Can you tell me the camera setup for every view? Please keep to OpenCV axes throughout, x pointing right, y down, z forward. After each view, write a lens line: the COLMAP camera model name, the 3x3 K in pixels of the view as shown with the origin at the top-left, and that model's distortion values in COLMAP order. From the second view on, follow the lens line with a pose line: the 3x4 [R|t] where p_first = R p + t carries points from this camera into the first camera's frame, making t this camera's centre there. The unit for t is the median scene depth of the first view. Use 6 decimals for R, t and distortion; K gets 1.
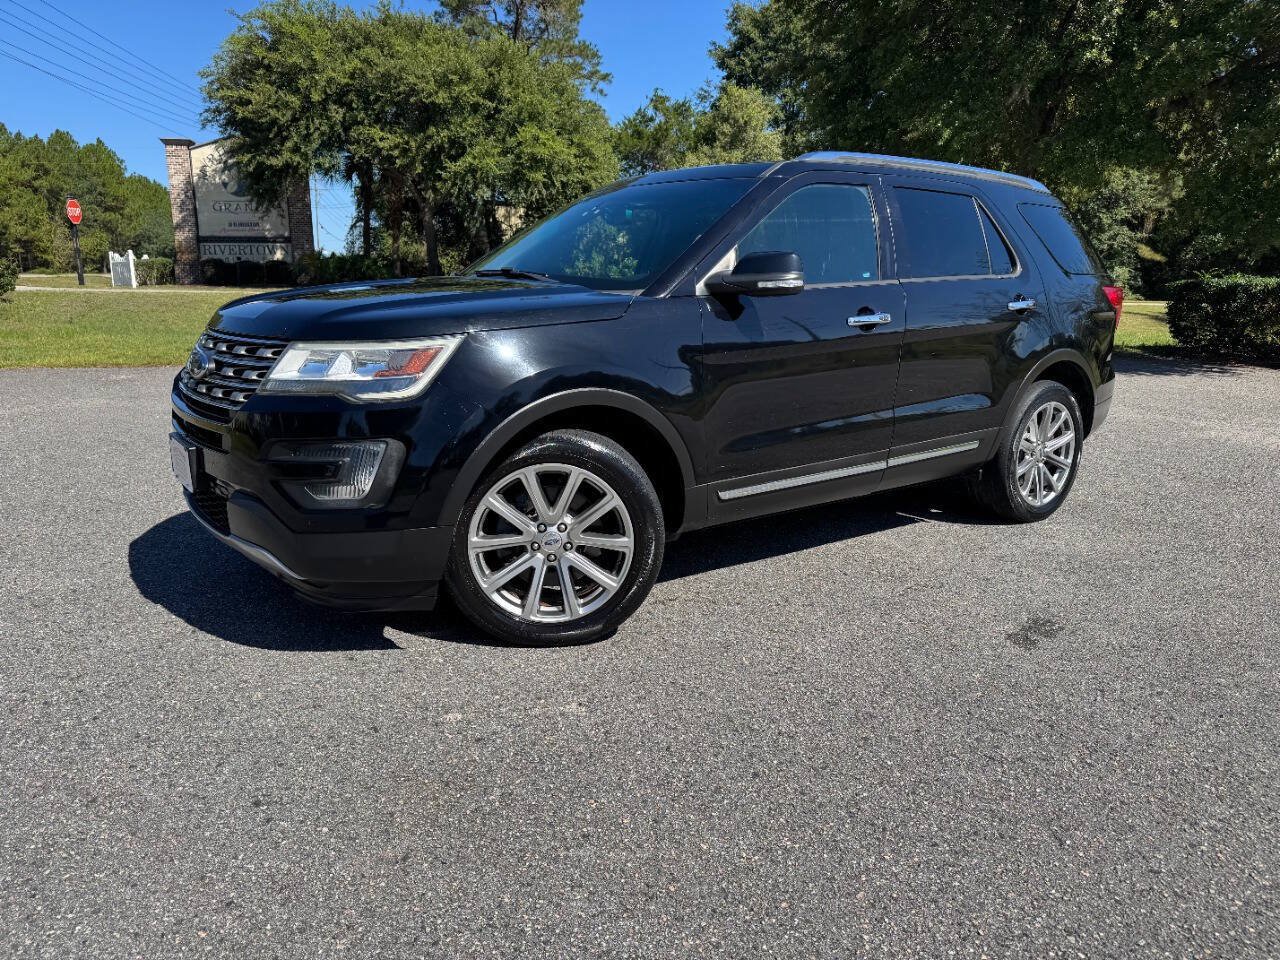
lens RADIAL K [[906.0, 0, 643.3], [0, 906.0, 470.2], [0, 0, 1]] dist [0.027915, -0.030789]
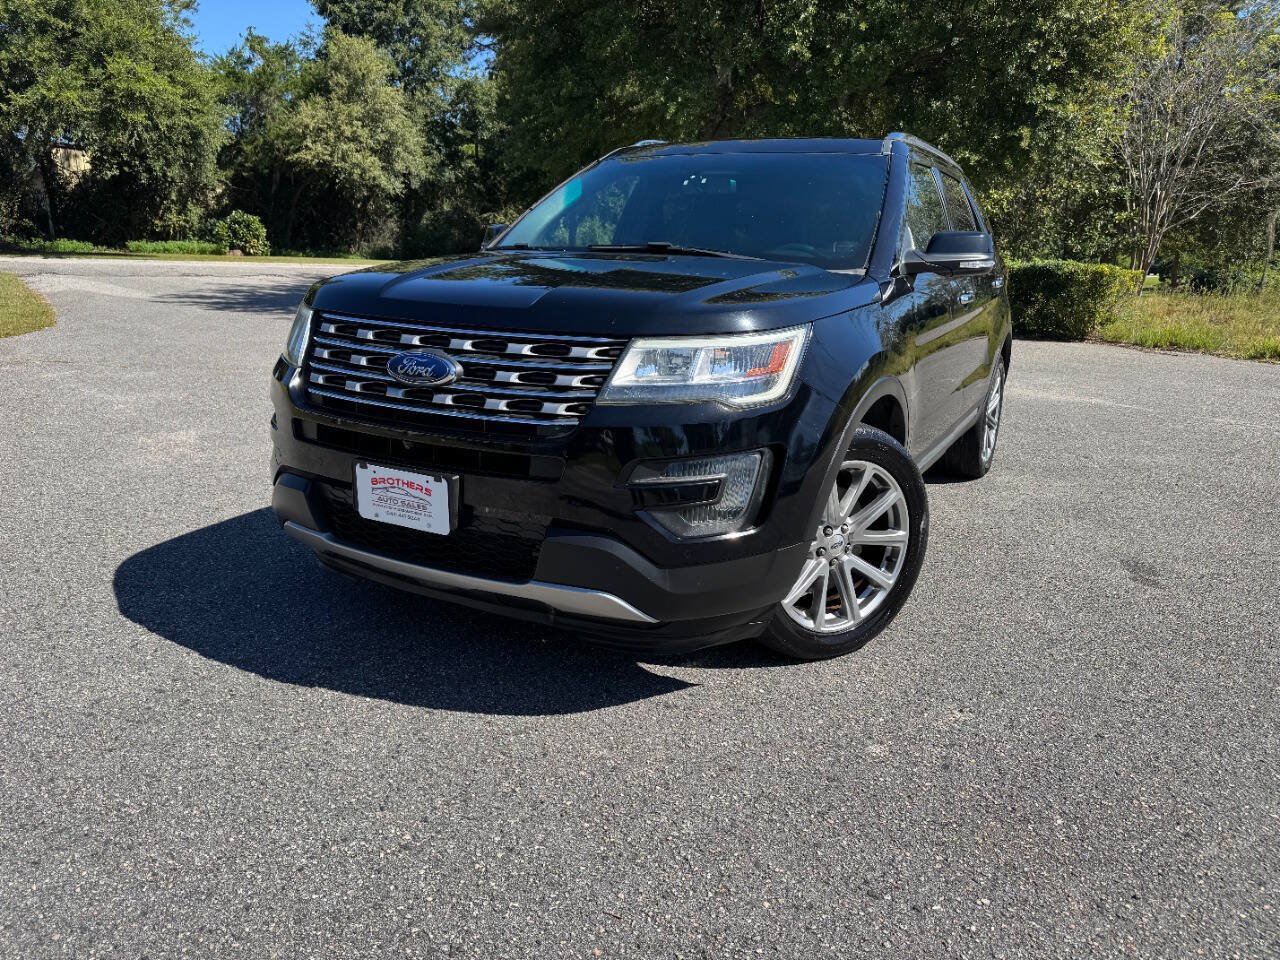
lens RADIAL K [[906.0, 0, 637.0], [0, 906.0, 481.6], [0, 0, 1]] dist [0.027915, -0.030789]
pose [[0.908037, -0.088548, 0.409425, -0.070154], [0.069190, 0.995682, 0.061889, -0.006020], [-0.413137, -0.027870, 0.910242, 0.024939]]
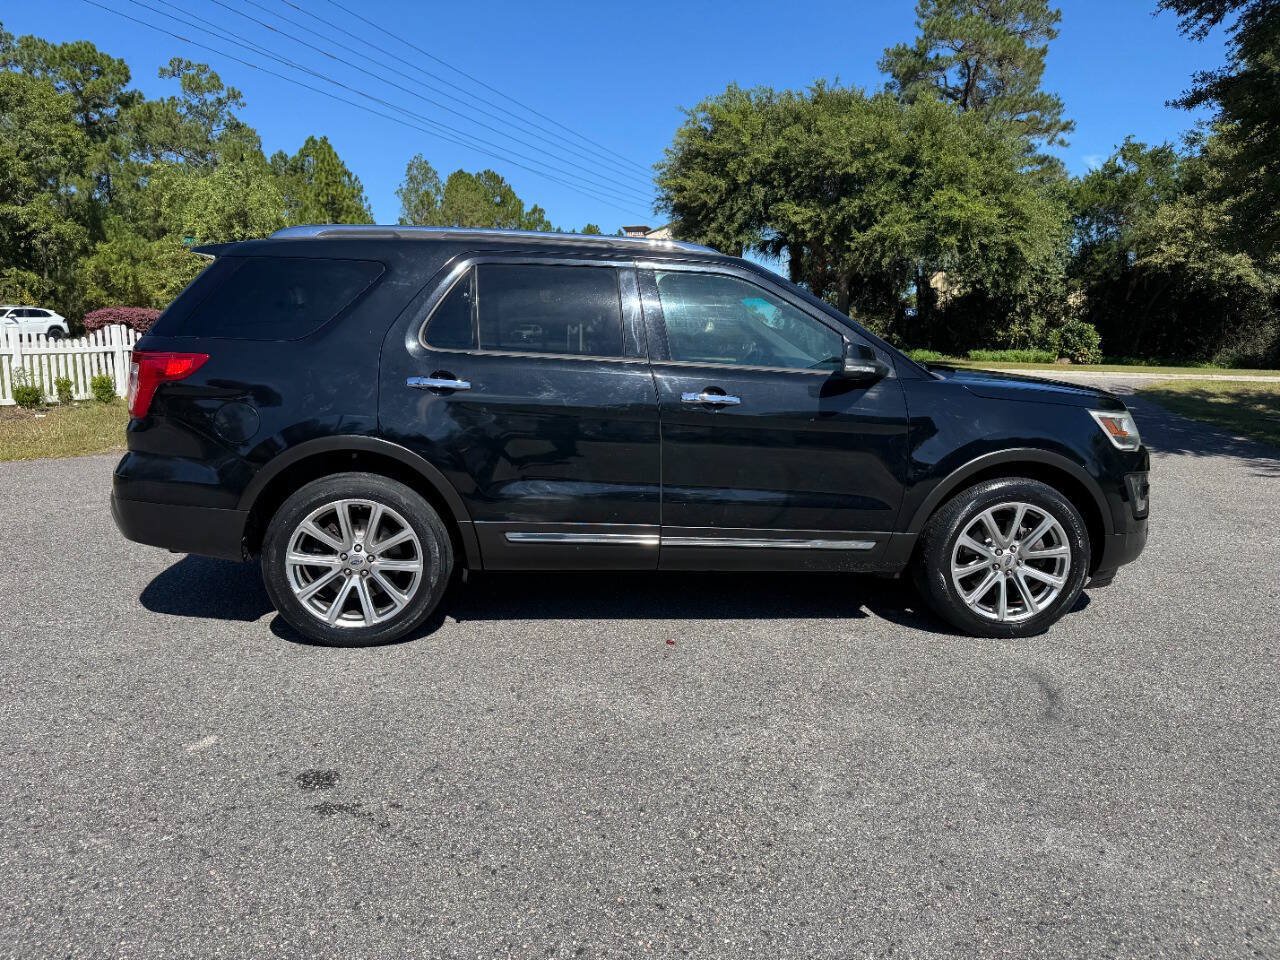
lens RADIAL K [[906.0, 0, 642.9], [0, 906.0, 471.1], [0, 0, 1]] dist [0.027915, -0.030789]
pose [[0.876670, 0.070083, -0.475960, 0.064728], [-0.104329, 0.993484, -0.045878, -0.014091], [0.469643, 0.089877, 0.878270, 0.055742]]
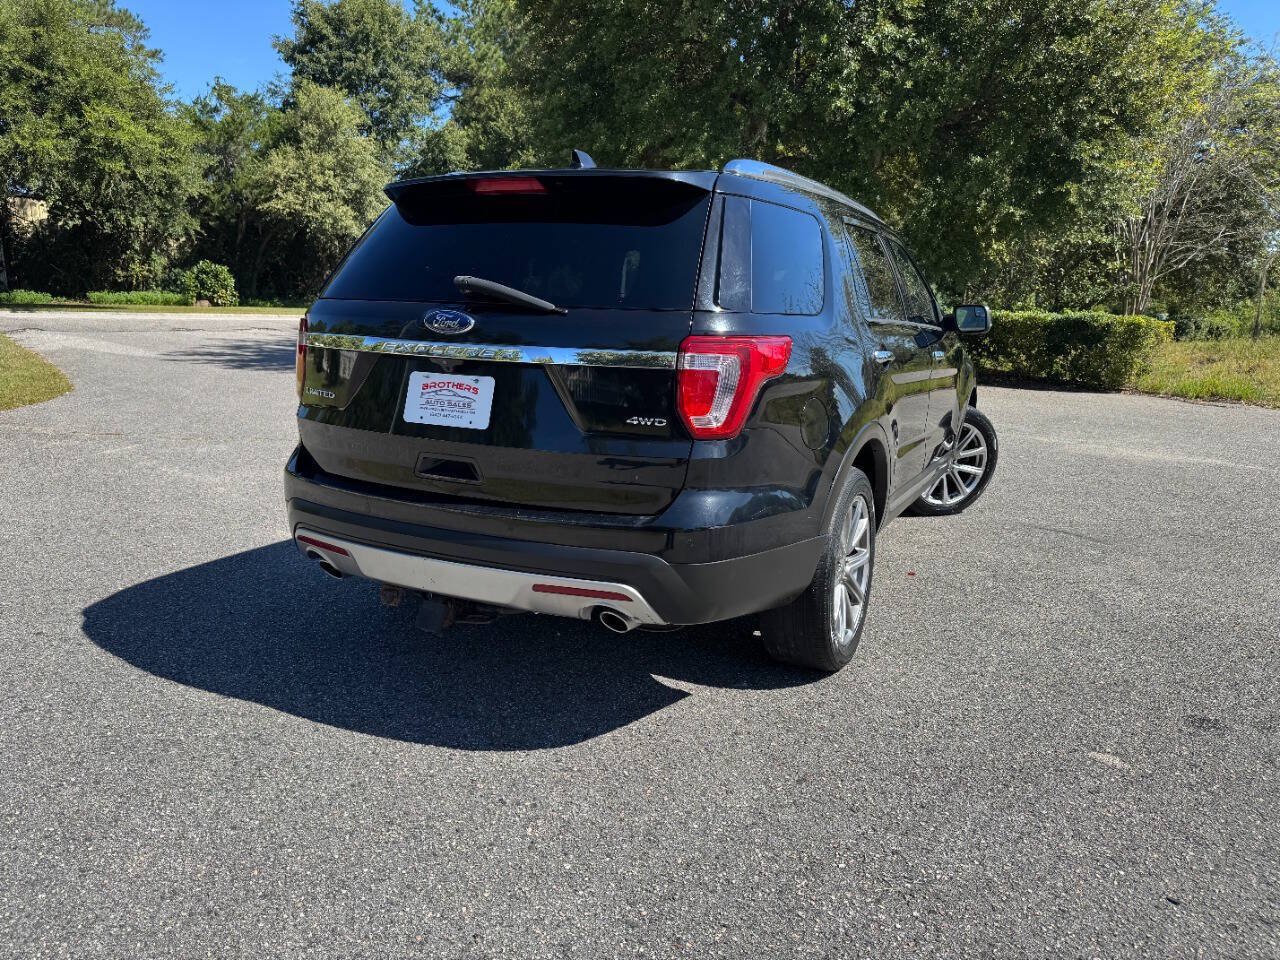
lens RADIAL K [[906.0, 0, 631.5], [0, 906.0, 478.4], [0, 0, 1]] dist [0.027915, -0.030789]
pose [[0.882983, -0.082472, 0.462104, -0.106175], [0.084239, 0.996303, 0.016849, -0.018674], [-0.461785, 0.024050, 0.886666, 0.062743]]
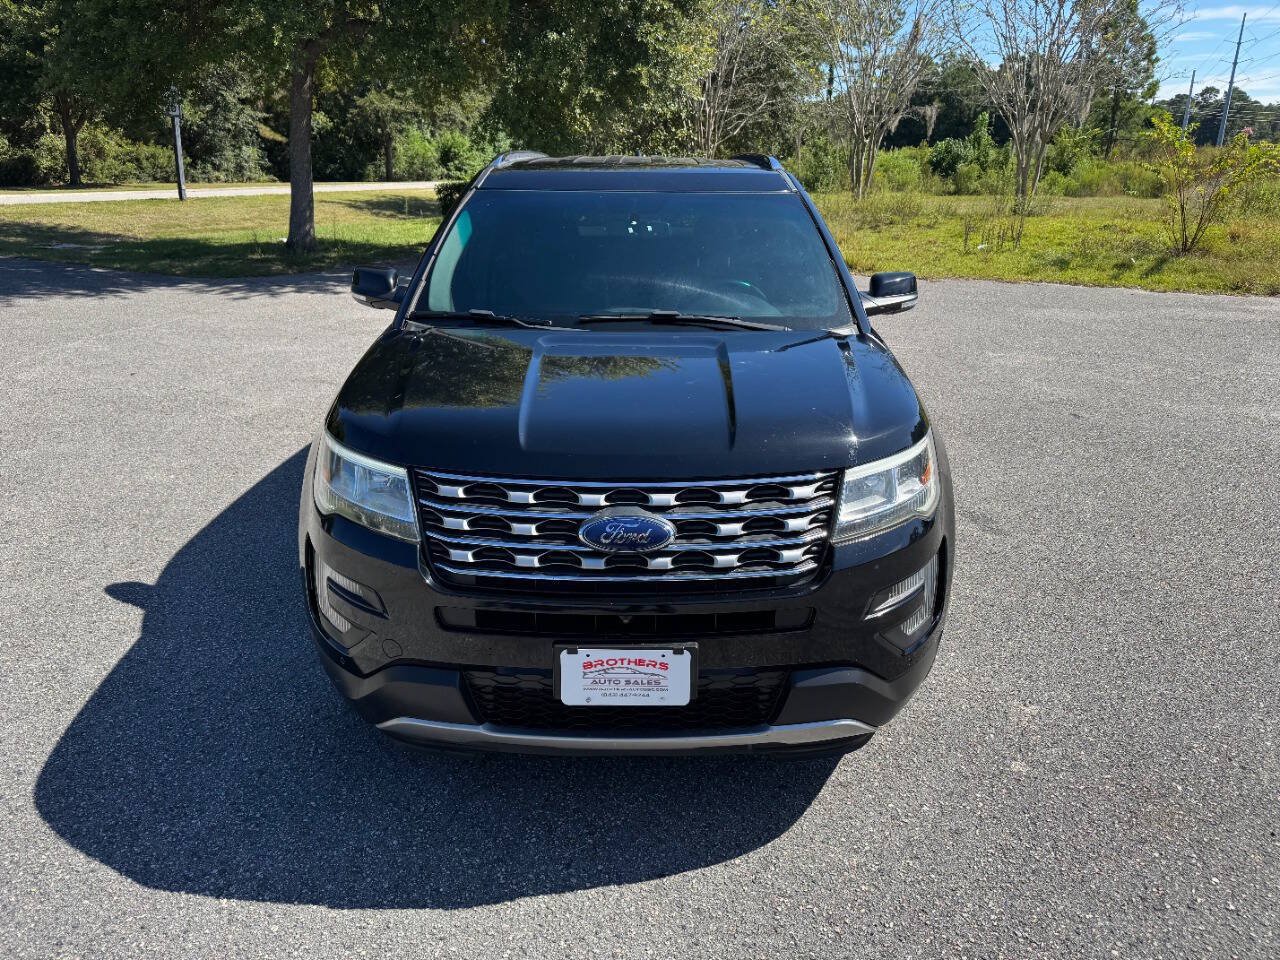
lens RADIAL K [[906.0, 0, 658.3], [0, 906.0, 466.1], [0, 0, 1]] dist [0.027915, -0.030789]
pose [[0.588554, -0.266901, 0.763131, -0.107572], [0.166340, 0.963715, 0.208767, -0.033341], [-0.791161, 0.004069, 0.611595, 0.061305]]
